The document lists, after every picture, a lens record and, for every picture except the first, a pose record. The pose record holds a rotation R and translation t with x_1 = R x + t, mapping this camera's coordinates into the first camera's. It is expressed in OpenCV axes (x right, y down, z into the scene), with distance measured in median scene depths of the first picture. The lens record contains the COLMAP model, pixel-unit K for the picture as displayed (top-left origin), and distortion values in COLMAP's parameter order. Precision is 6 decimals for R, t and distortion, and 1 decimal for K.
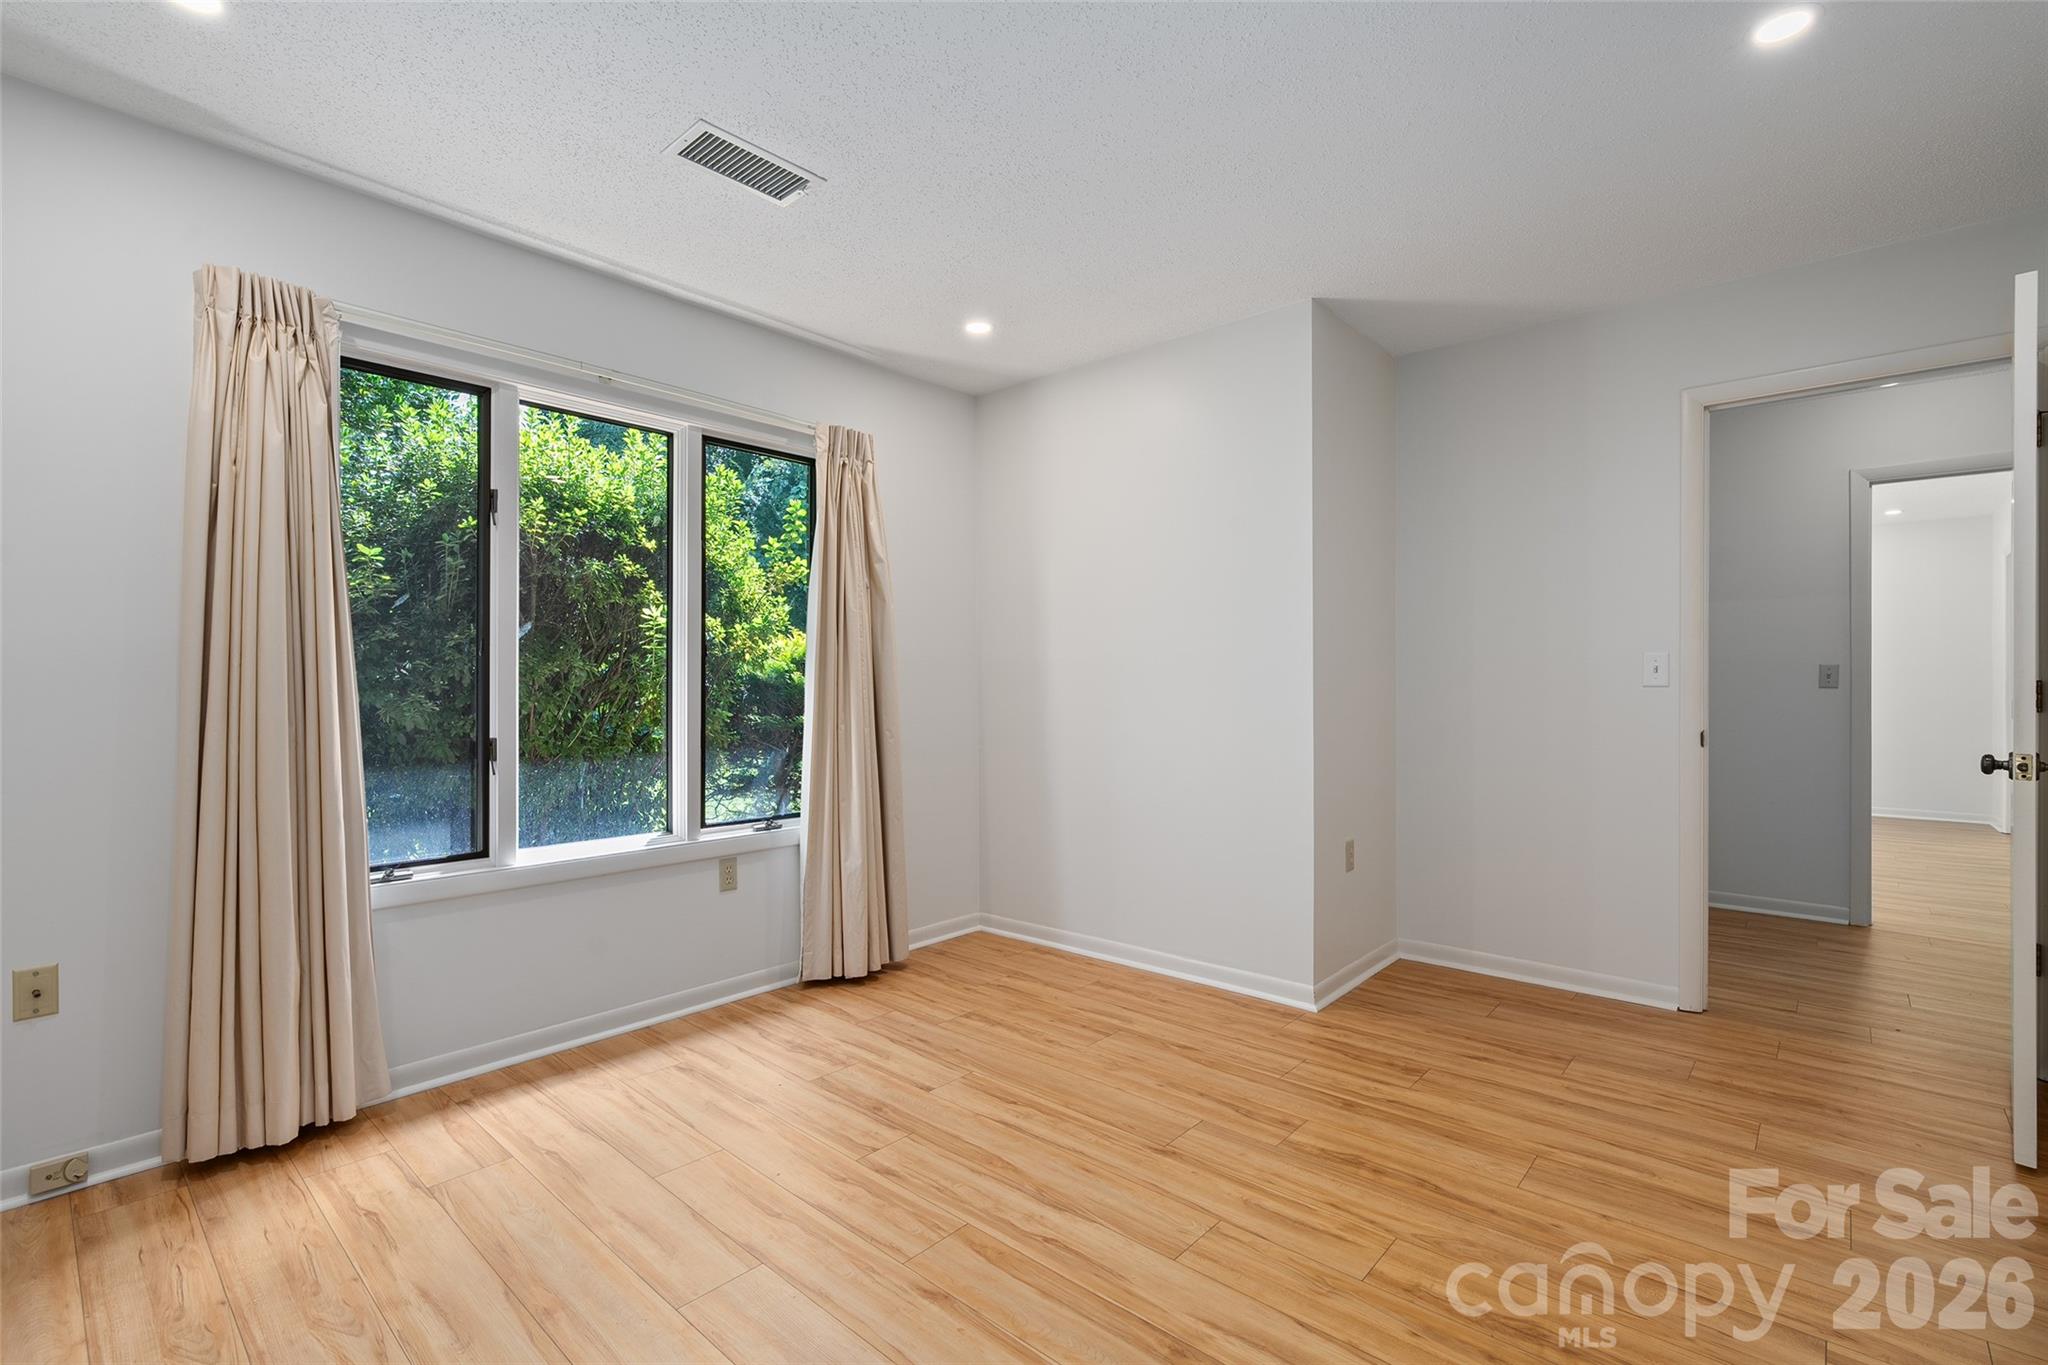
lens RADIAL K [[918.3, 0, 1026.0], [0, 918.3, 687.4], [0, 0, 1]] dist [-0.006527, 0.003153]
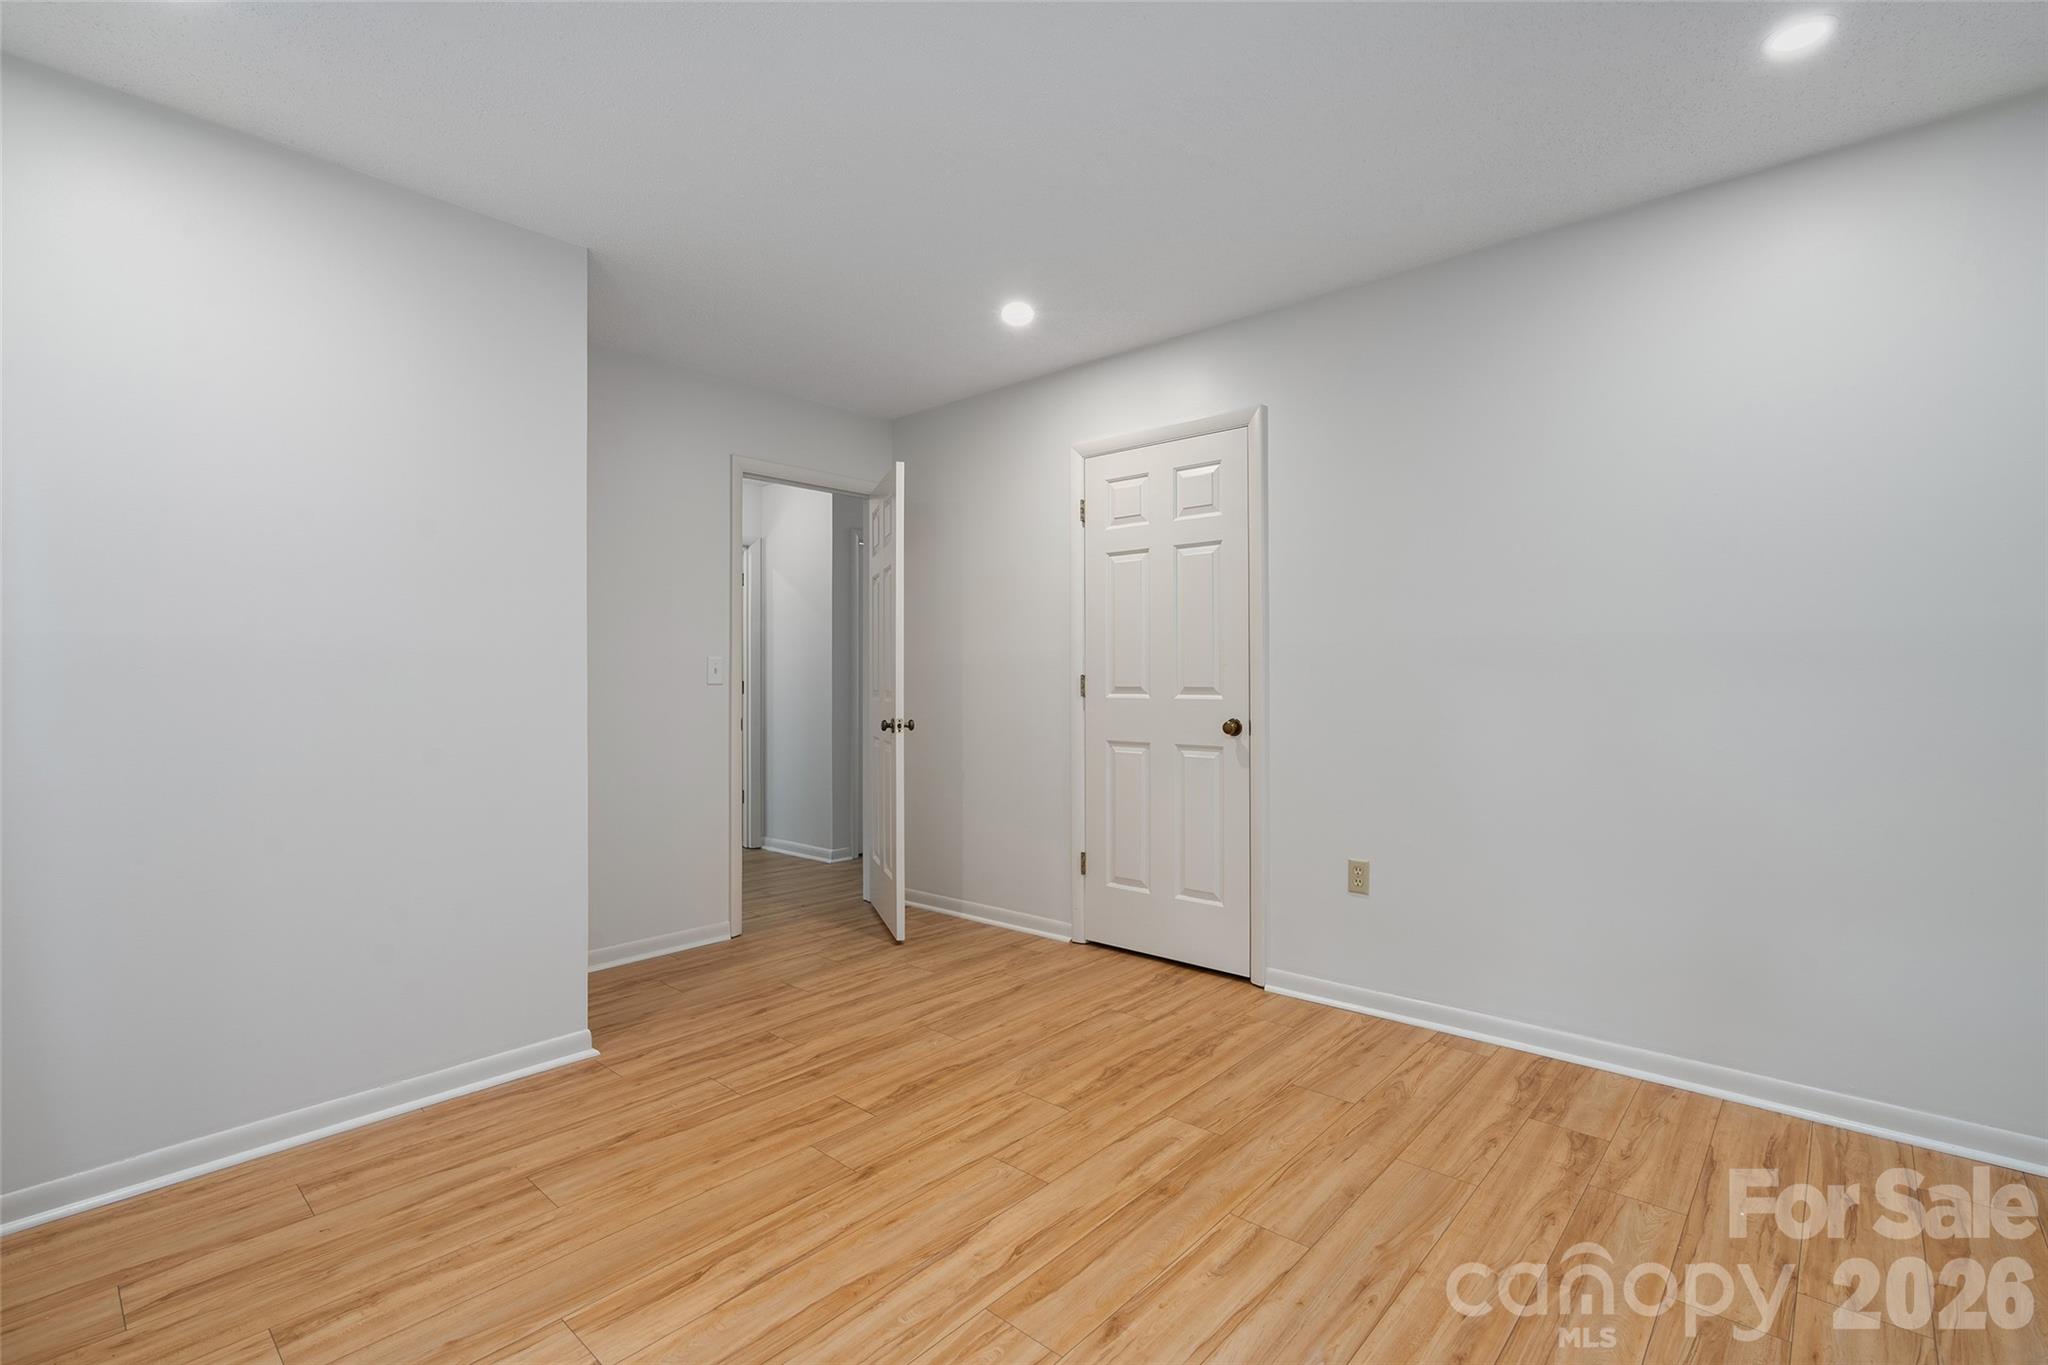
lens RADIAL K [[918.3, 0, 1024.8], [0, 918.3, 675.2], [0, 0, 1]] dist [-0.006527, 0.003153]
pose [[0.012328, 0.004832, 0.999912, -0.692987], [0.011185, 0.999925, -0.004970, -0.002065], [-0.999861, 0.011245, 0.012273, 0.710676]]
